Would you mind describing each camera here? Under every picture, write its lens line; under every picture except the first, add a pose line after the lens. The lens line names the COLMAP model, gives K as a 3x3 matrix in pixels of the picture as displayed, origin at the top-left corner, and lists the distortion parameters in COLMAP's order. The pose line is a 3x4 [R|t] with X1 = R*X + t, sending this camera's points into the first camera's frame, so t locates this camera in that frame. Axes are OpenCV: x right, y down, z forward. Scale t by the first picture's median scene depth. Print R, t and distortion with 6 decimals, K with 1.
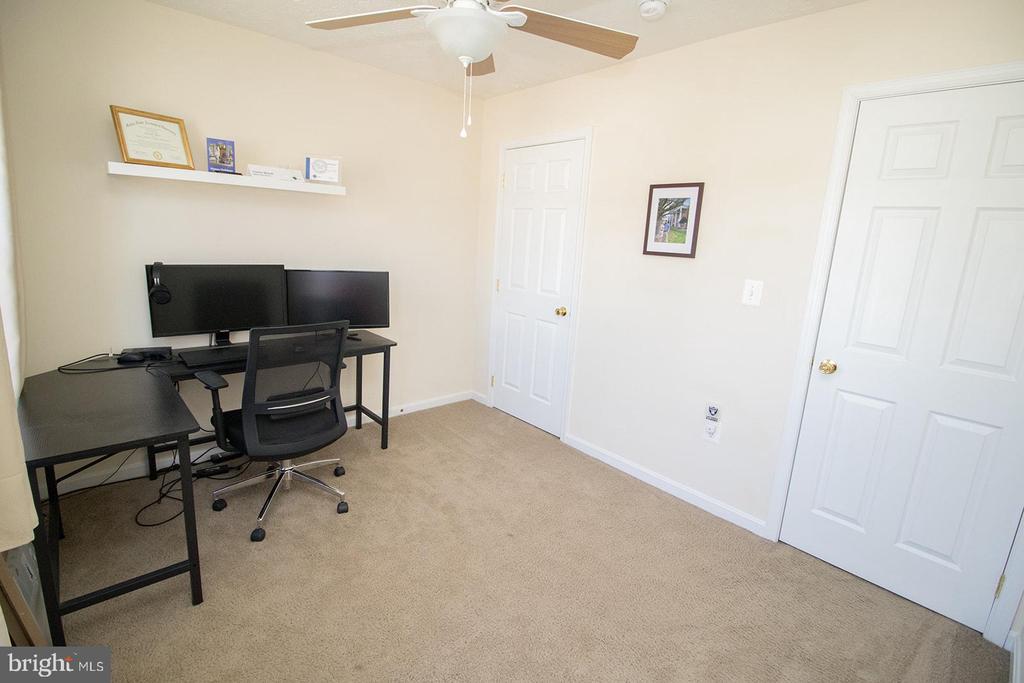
lens RADIAL K [[471.1, 0, 506.7], [0, 471.1, 341.4], [0, 0, 1]] dist [-0.001783, -0.012226]
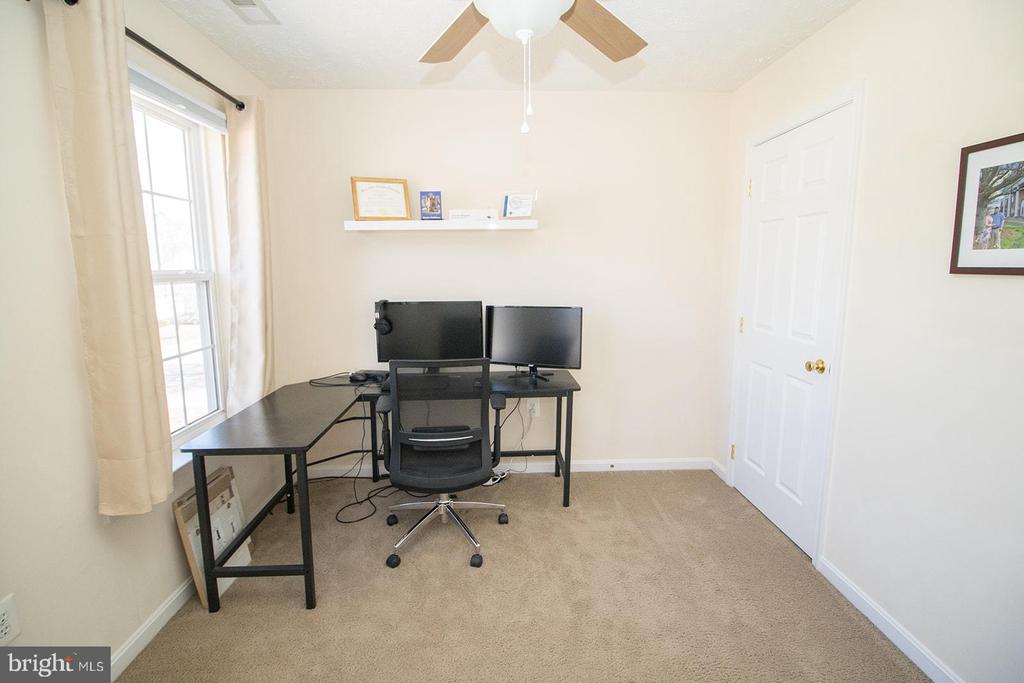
lens RADIAL K [[471.1, 0, 511.6], [0, 471.1, 338.5], [0, 0, 1]] dist [-0.001783, -0.012226]
pose [[0.765235, 0.036313, -0.642726, 0.272927], [-0.091959, 0.994335, -0.053309, -0.035551], [0.637149, 0.099899, 0.764239, 0.287577]]
